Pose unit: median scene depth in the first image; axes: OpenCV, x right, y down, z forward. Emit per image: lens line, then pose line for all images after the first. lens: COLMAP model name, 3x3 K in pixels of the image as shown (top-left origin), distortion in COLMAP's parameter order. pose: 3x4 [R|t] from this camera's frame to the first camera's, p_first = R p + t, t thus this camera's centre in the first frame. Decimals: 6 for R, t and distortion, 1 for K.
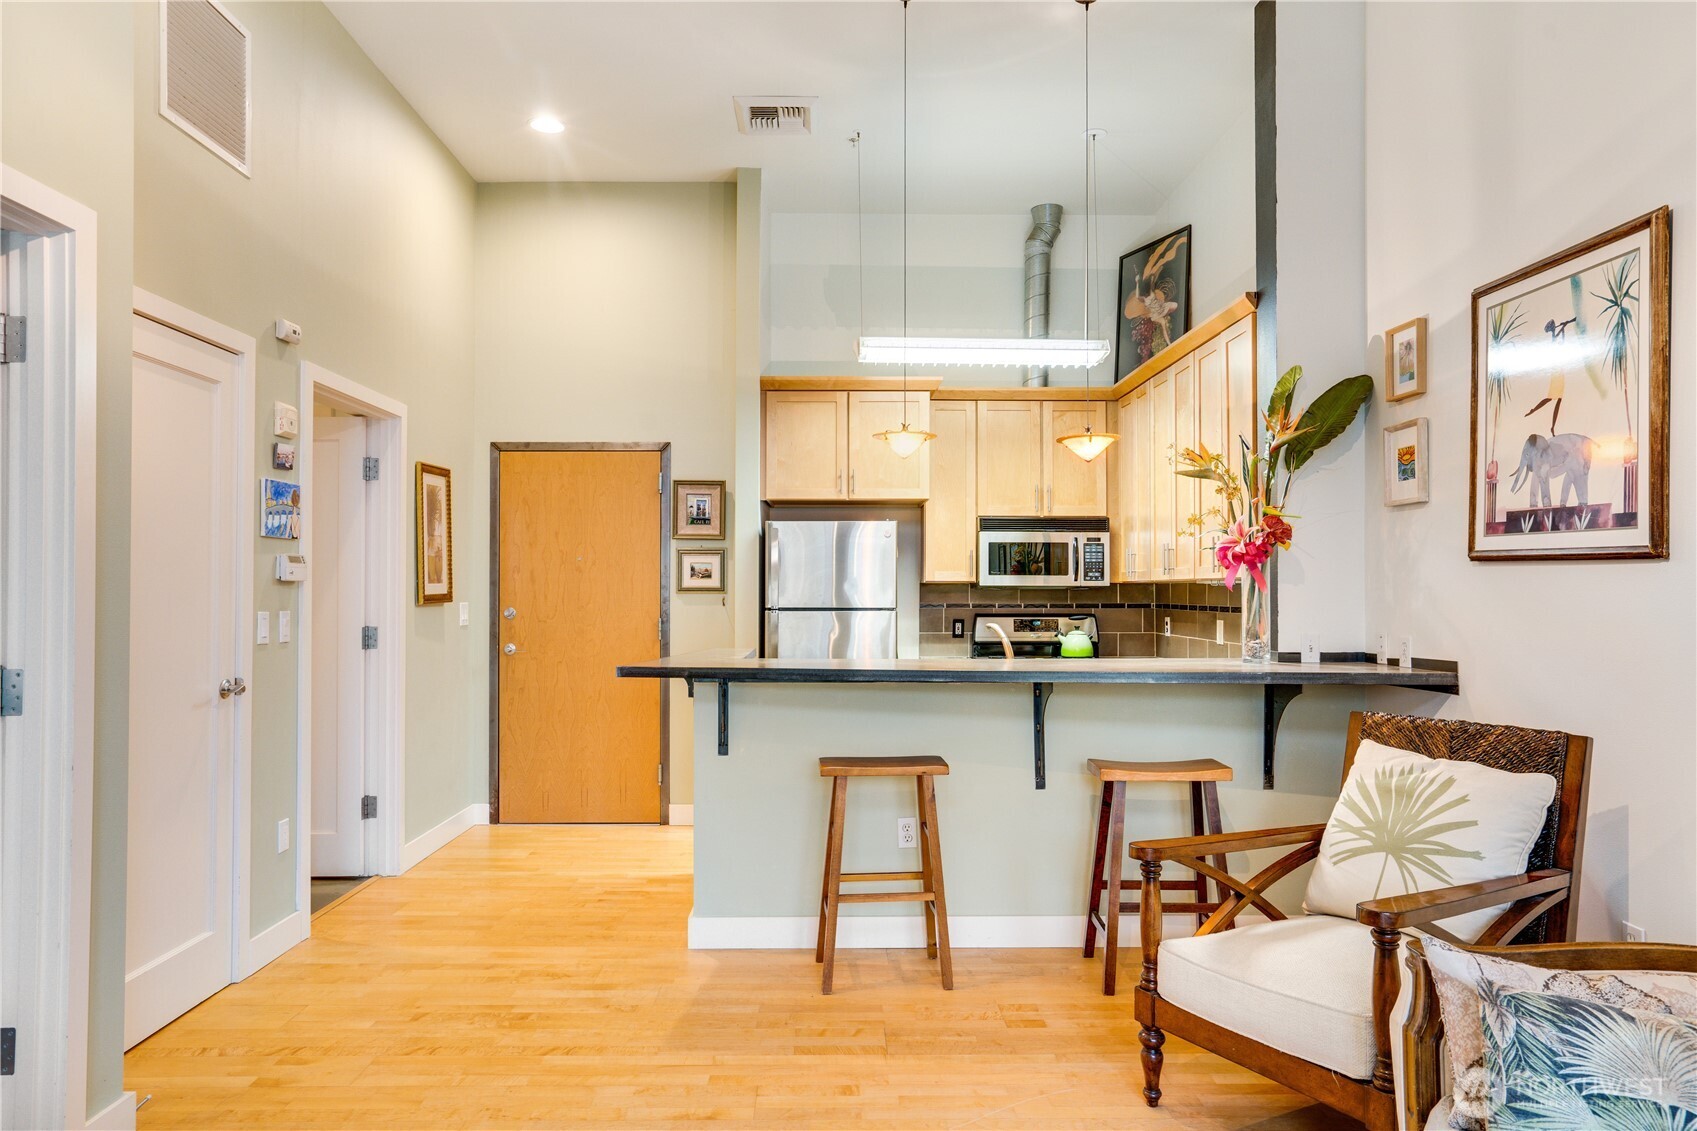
lens RADIAL K [[1085.8, 0, 833.1], [0, 1085.8, 583.1], [0, 0, 1]] dist [-0.031595, 0.038218]
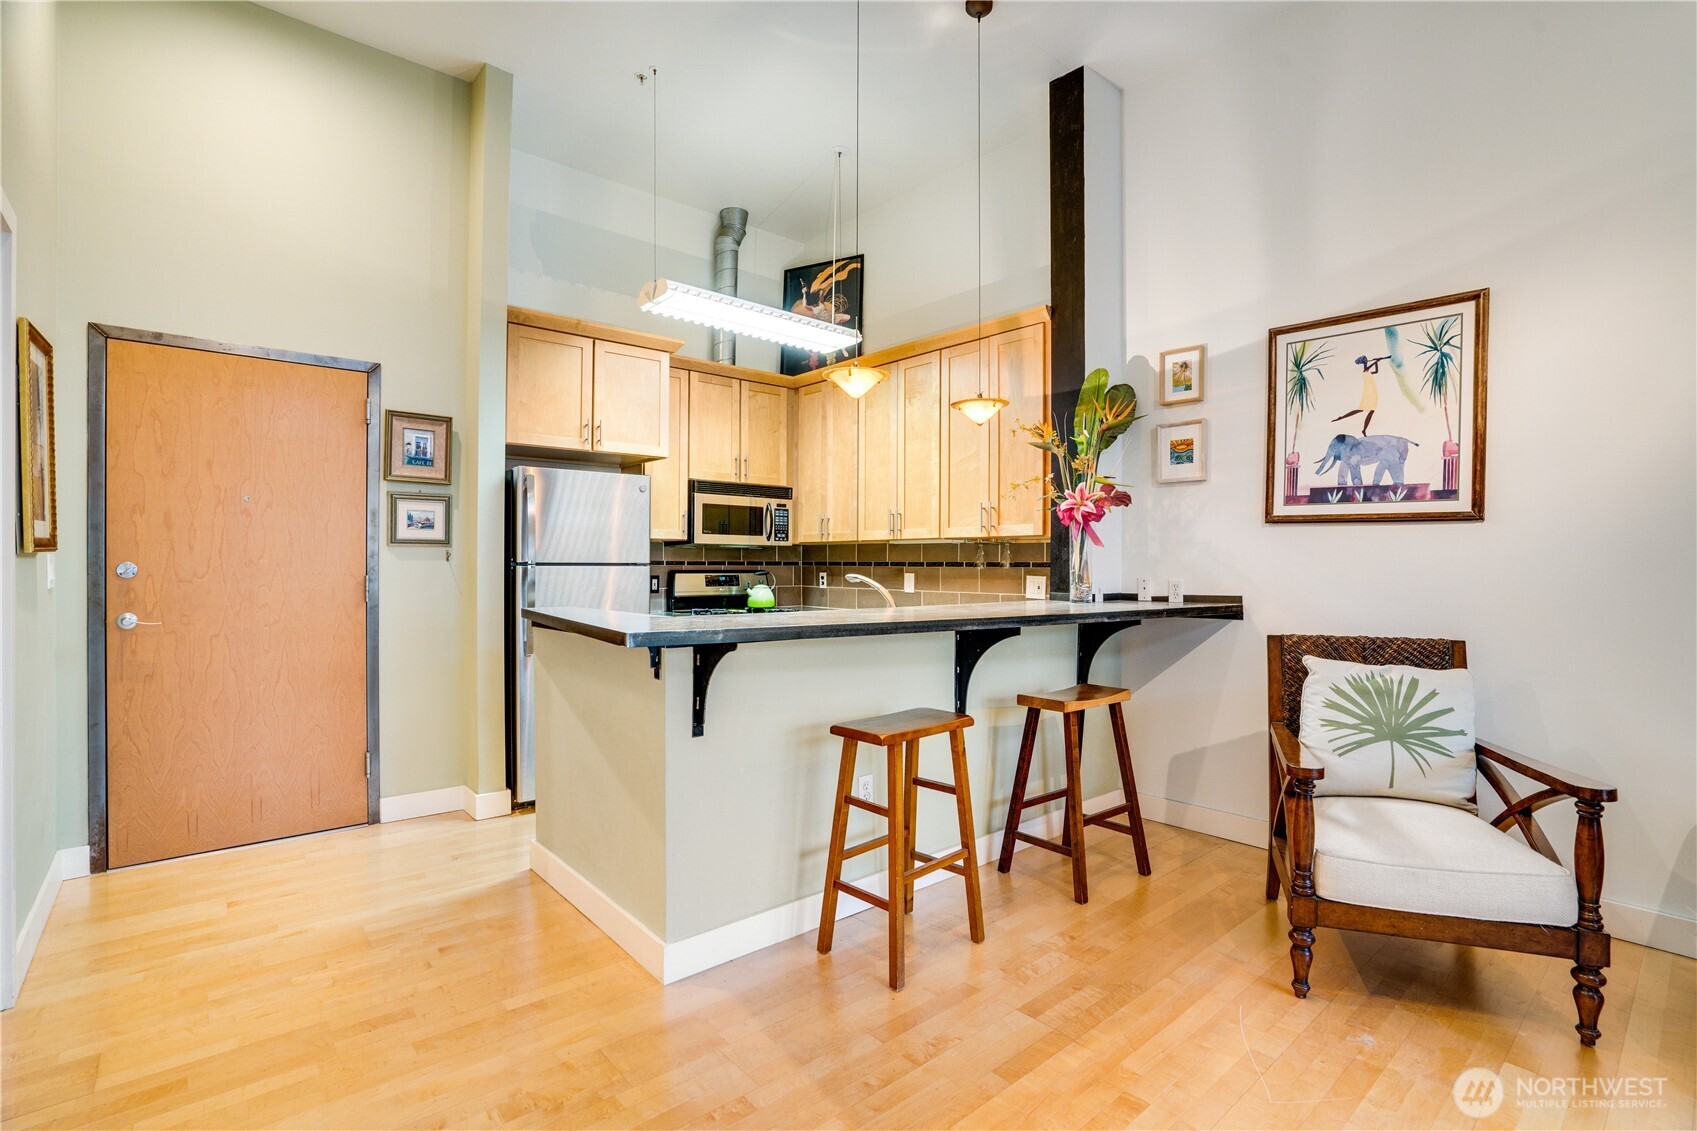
lens RADIAL K [[789.5, 0, 832.6], [0, 789.5, 568.3], [0, 0, 1]] dist [-0.064314, 0.028532]
pose [[0.768322, -0.001259, 0.640062, -0.287269], [-0.008278, 0.999895, 0.011904, 0.018258], [-0.640010, -0.014444, 0.768231, 0.351504]]
